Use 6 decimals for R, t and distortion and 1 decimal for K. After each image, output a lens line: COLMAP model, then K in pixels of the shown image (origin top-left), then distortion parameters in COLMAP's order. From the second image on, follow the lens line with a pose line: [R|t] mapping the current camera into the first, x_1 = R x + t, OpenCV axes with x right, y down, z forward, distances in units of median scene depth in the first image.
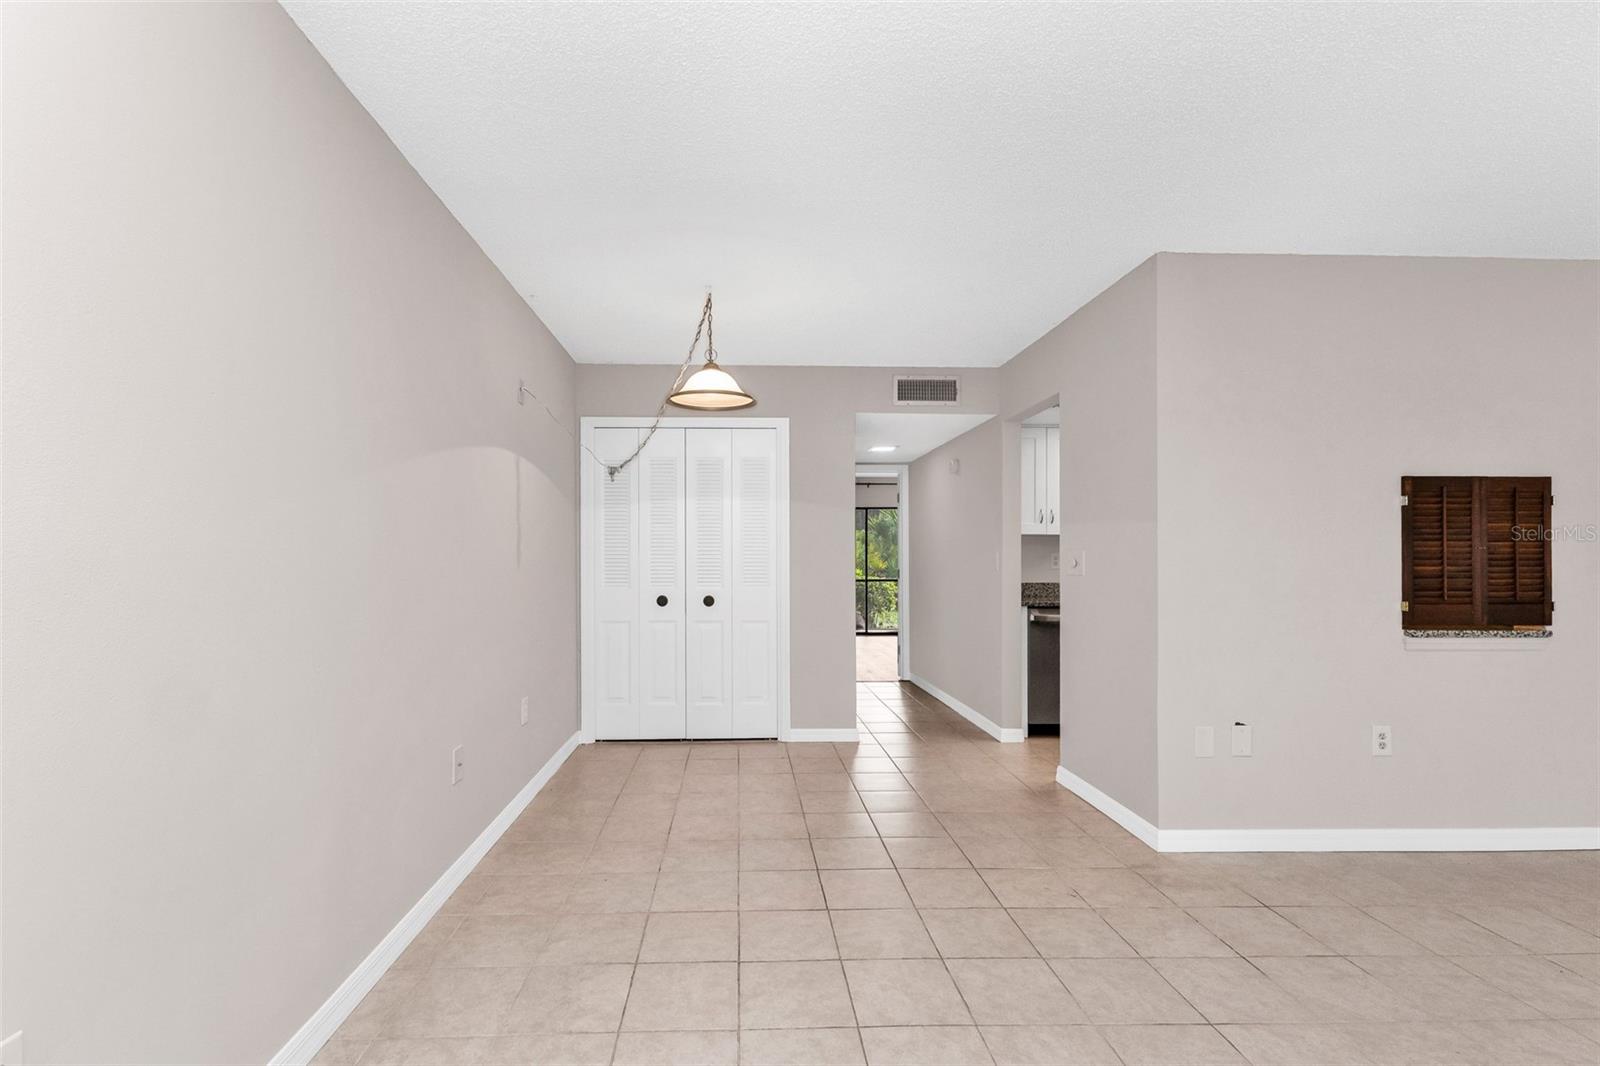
lens RADIAL K [[709.6, 0, 756.0], [0, 709.6, 554.1], [0, 0, 1]] dist [0.008106, -0.000796]
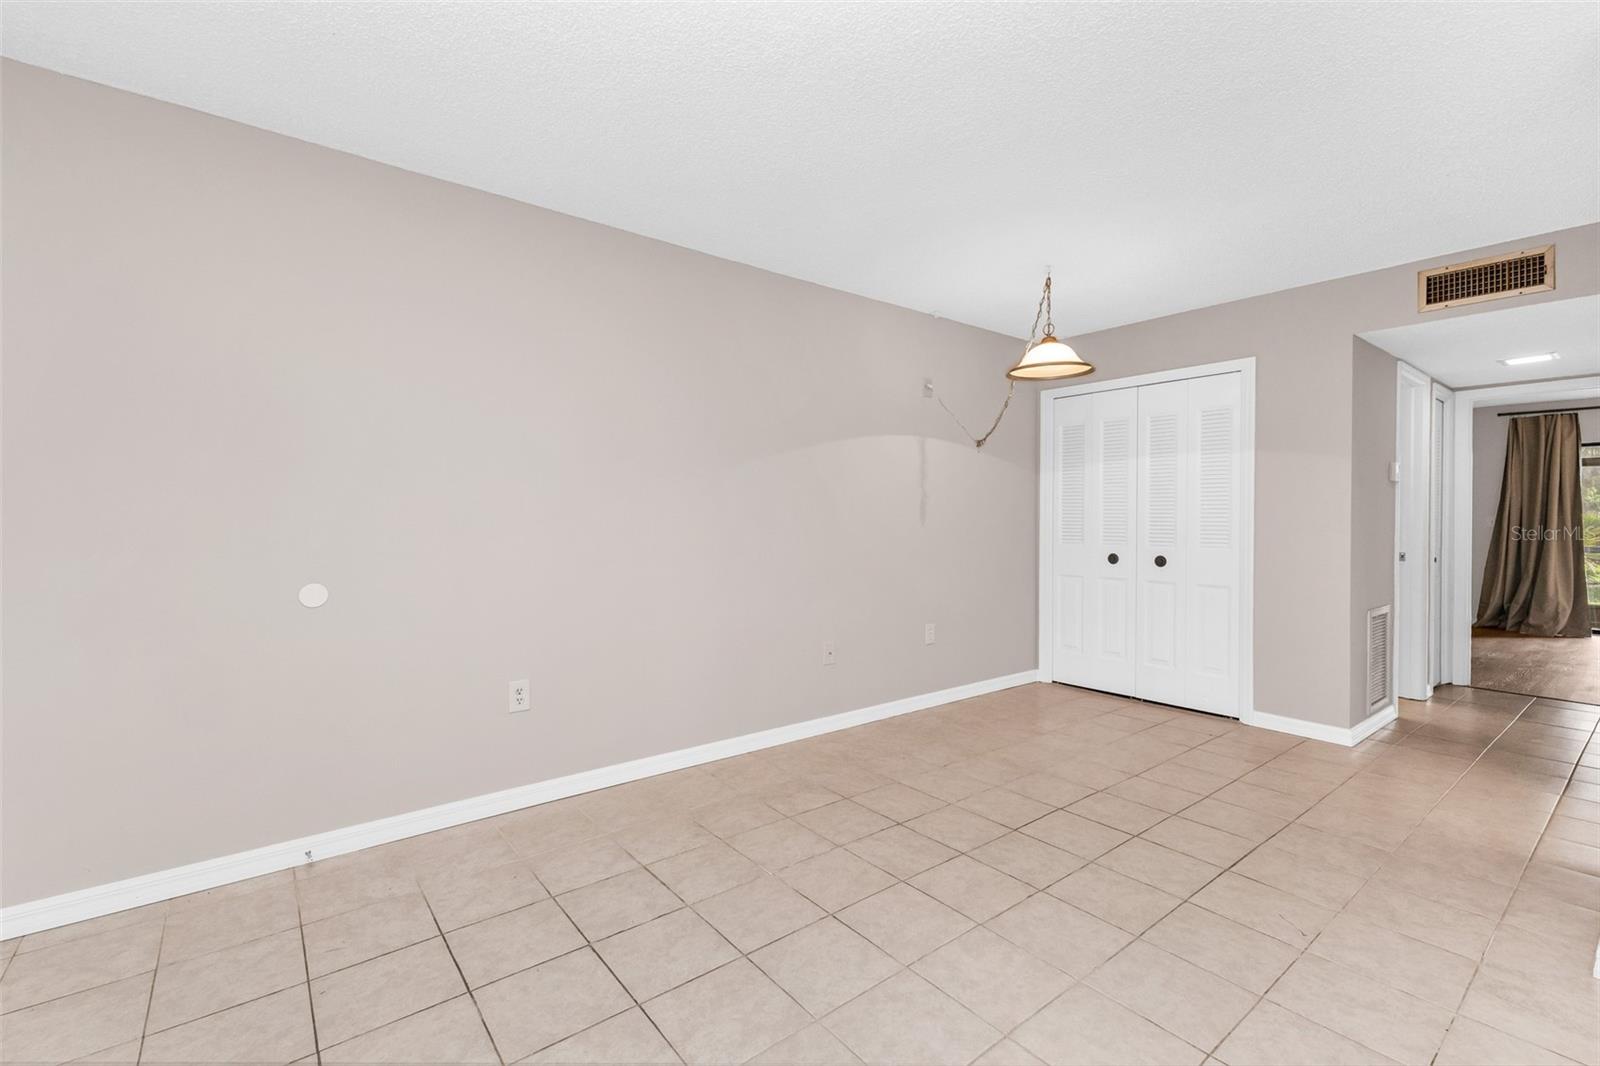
lens RADIAL K [[700.1, 0, 819.5], [0, 700.1, 525.1], [0, 0, 1]] dist [0.005264, -0.000747]
pose [[0.608683, 0.009778, -0.793354, 0.581622], [0.000356, 0.999921, 0.012597, 0.006467], [0.793414, -0.007950, 0.608631, 0.068847]]
